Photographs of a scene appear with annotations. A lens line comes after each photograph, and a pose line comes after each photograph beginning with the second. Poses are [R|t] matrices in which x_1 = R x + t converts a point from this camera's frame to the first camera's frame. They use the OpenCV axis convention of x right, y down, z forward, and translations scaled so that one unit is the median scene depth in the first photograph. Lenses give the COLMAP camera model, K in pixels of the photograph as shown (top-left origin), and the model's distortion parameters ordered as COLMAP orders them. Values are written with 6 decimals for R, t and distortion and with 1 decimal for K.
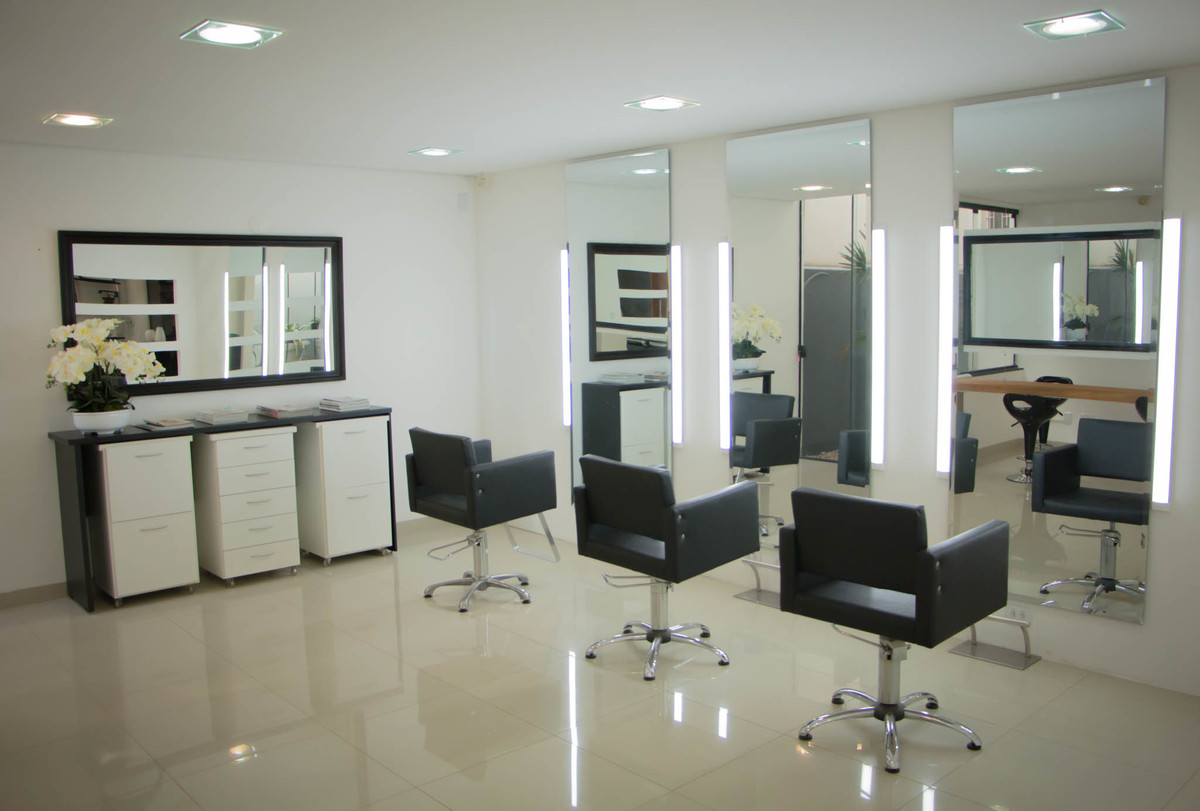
lens RADIAL K [[1014.3, 0, 600.0], [0, 1014.3, 405.5], [0, 0, 1]] dist [-0.214942, 0.238127]
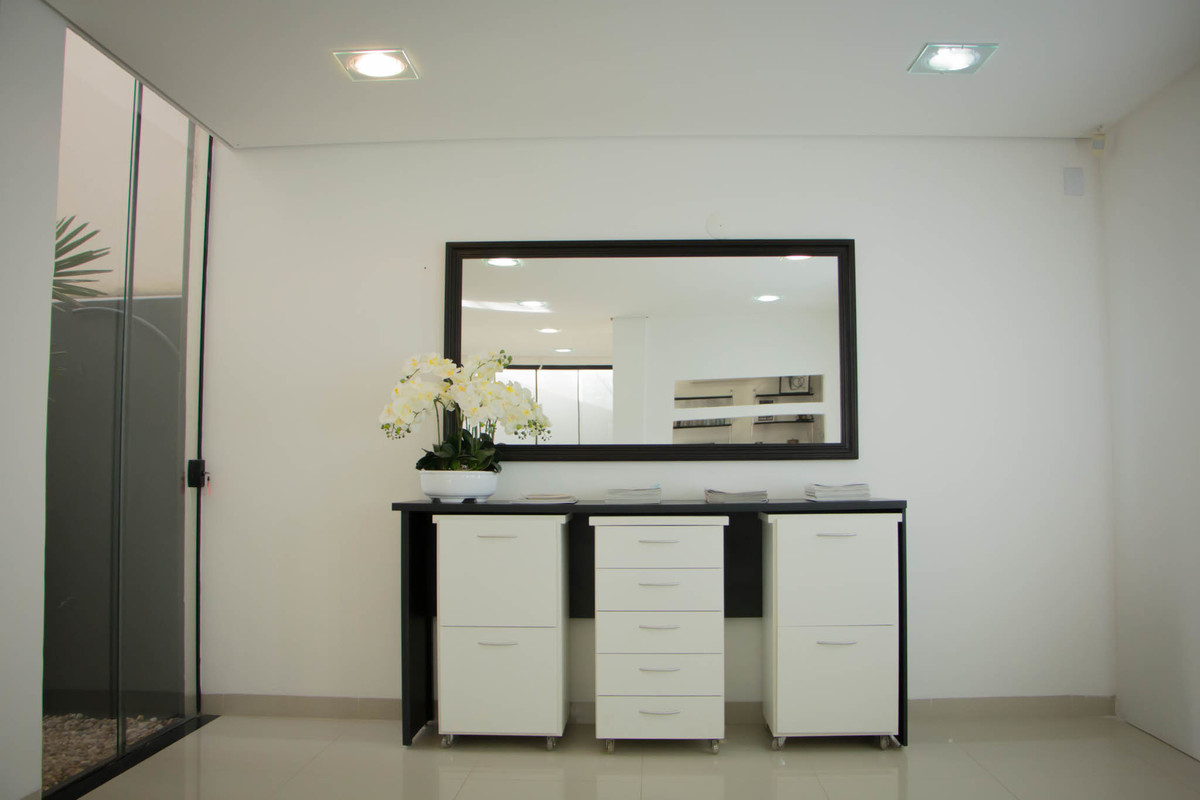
lens RADIAL K [[967.2, 0, 598.0], [0, 967.2, 417.2], [0, 0, 1]] dist [-0.175790, 0.134912]
pose [[0.701140, -0.025569, -0.712565, 0.075685], [-0.083086, 0.989619, -0.117264, 0.039261], [0.708166, 0.141422, 0.691737, 0.538632]]
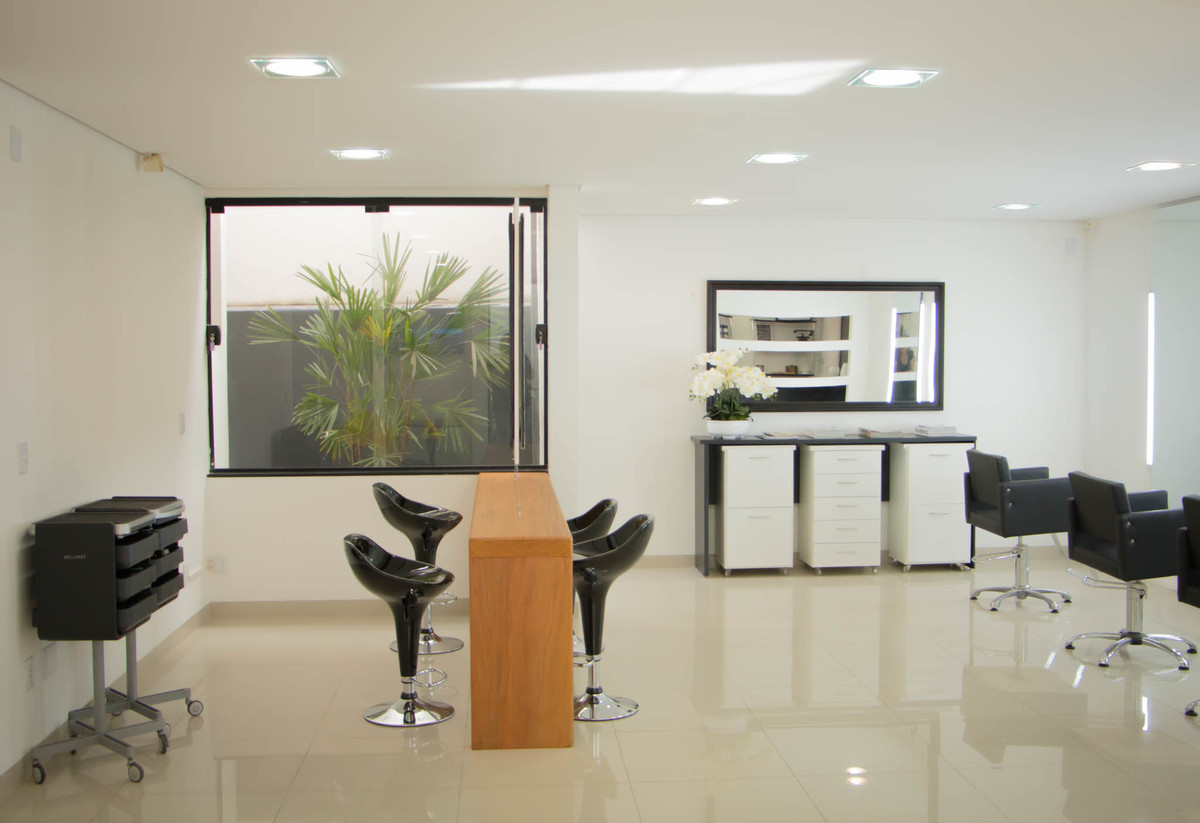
lens RADIAL K [[1246.7, 0, 600.0], [0, 1246.7, 411.5], [0, 0, 1]] dist [-0.101952, 0.011798]
pose [[0.788553, 0.041544, -0.613561, 0.338198], [-0.072588, 0.997029, -0.025781, 0.045441], [0.610667, 0.064867, 0.789226, -0.370034]]
